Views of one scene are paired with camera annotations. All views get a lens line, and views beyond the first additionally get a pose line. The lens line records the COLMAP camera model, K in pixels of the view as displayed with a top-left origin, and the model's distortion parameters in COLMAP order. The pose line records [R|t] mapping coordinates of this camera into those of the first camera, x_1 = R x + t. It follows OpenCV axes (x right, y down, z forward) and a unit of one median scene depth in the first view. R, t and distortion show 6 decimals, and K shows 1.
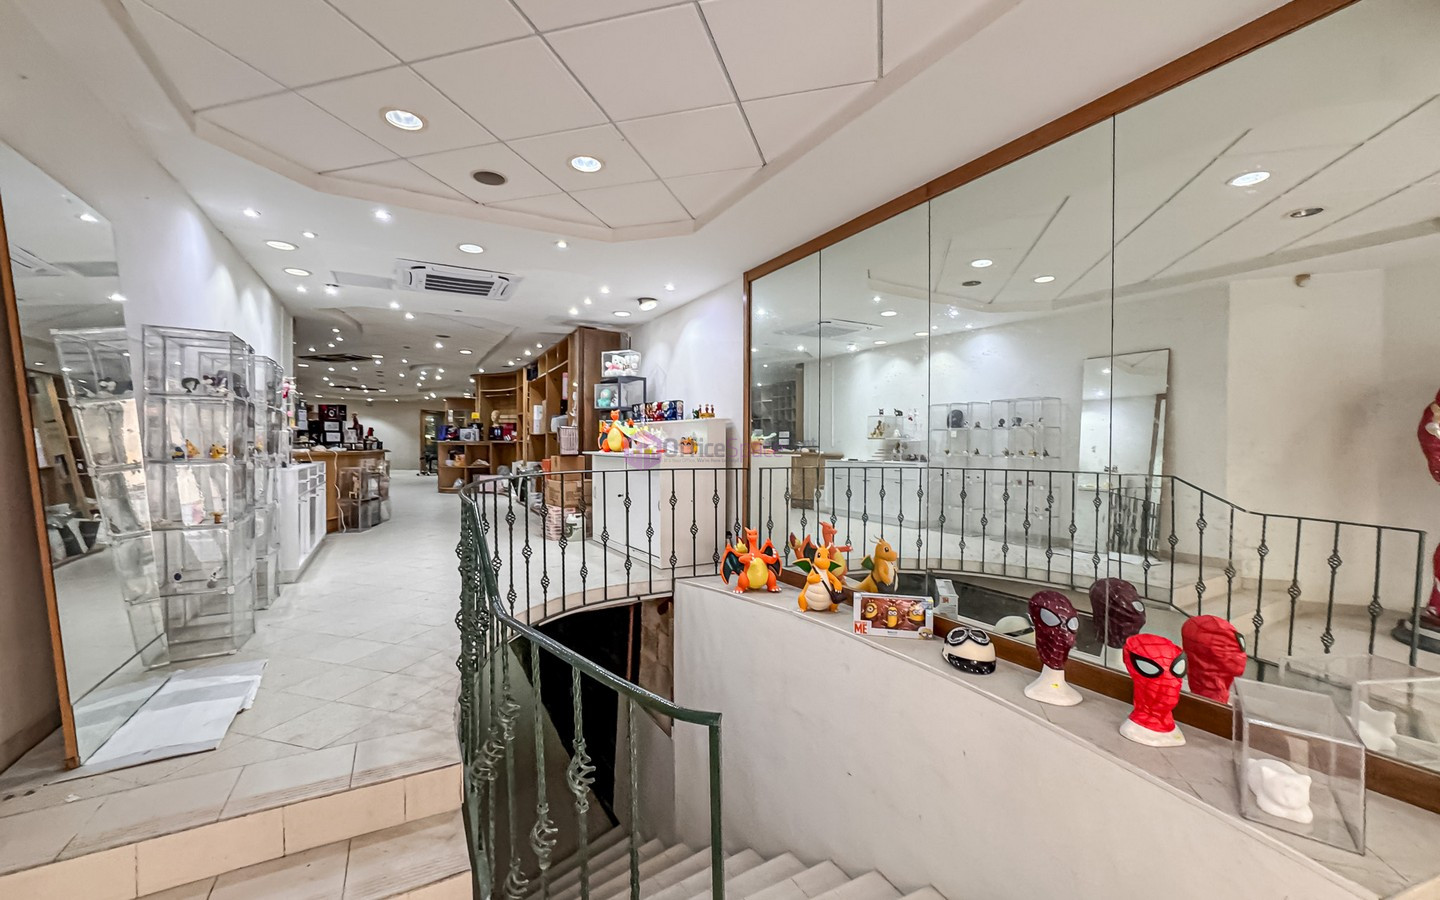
lens RADIAL K [[585.8, 0, 721.6], [0, 585.8, 454.7], [0, 0, 1]] dist [-0.028972, -0.000010]
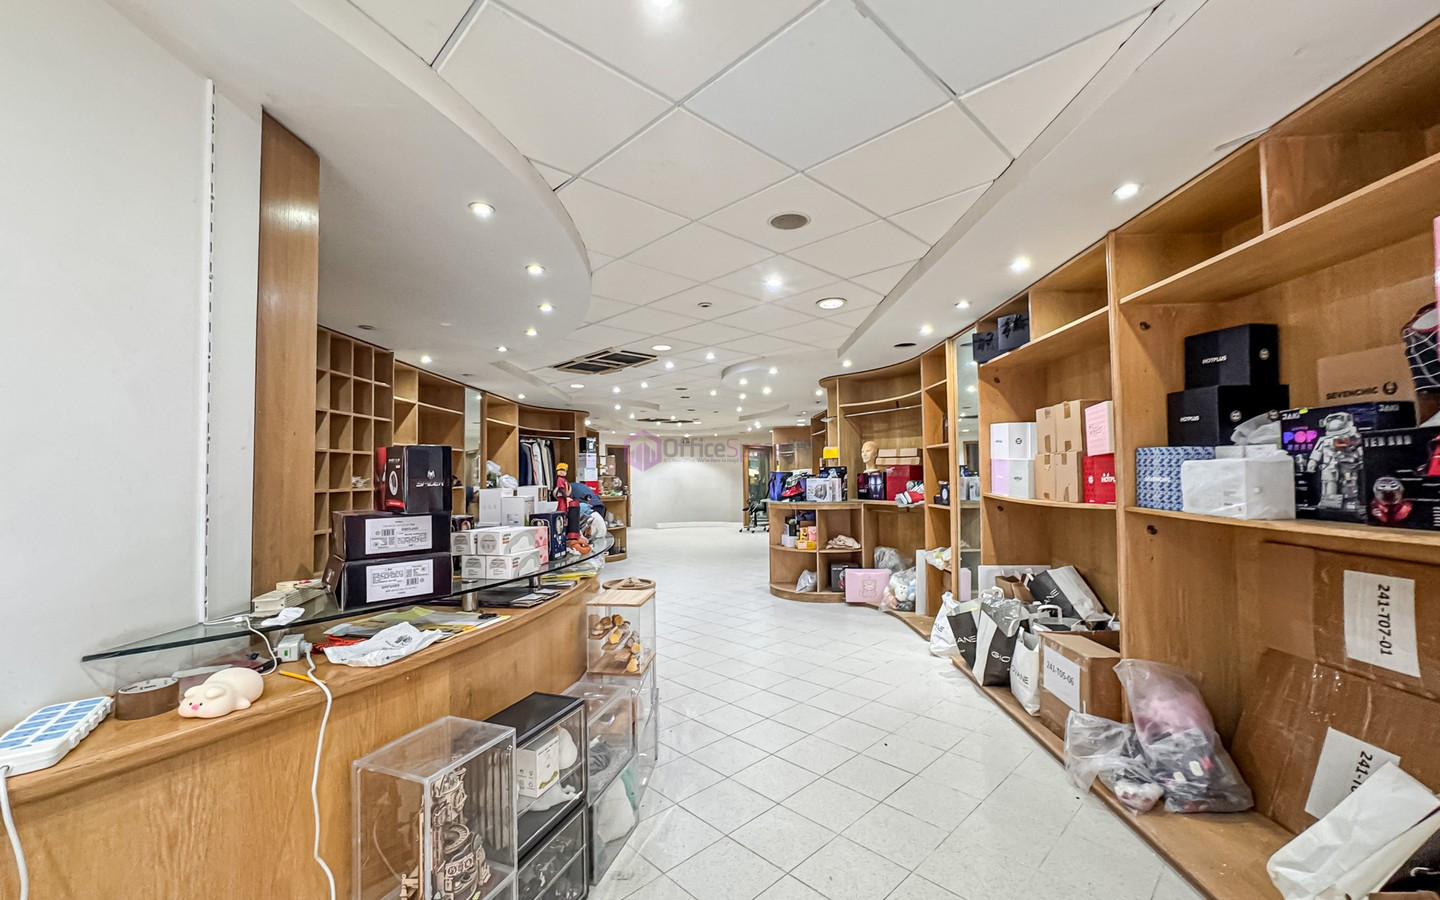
lens RADIAL K [[585.8, 0, 721.6], [0, 585.8, 454.7], [0, 0, 1]] dist [-0.028972, -0.000010]
pose [[0.868313, -0.034691, -0.494802, -0.248919], [0.010721, 0.998631, -0.051201, -0.039589], [0.495900, 0.039154, 0.867496, 0.491234]]
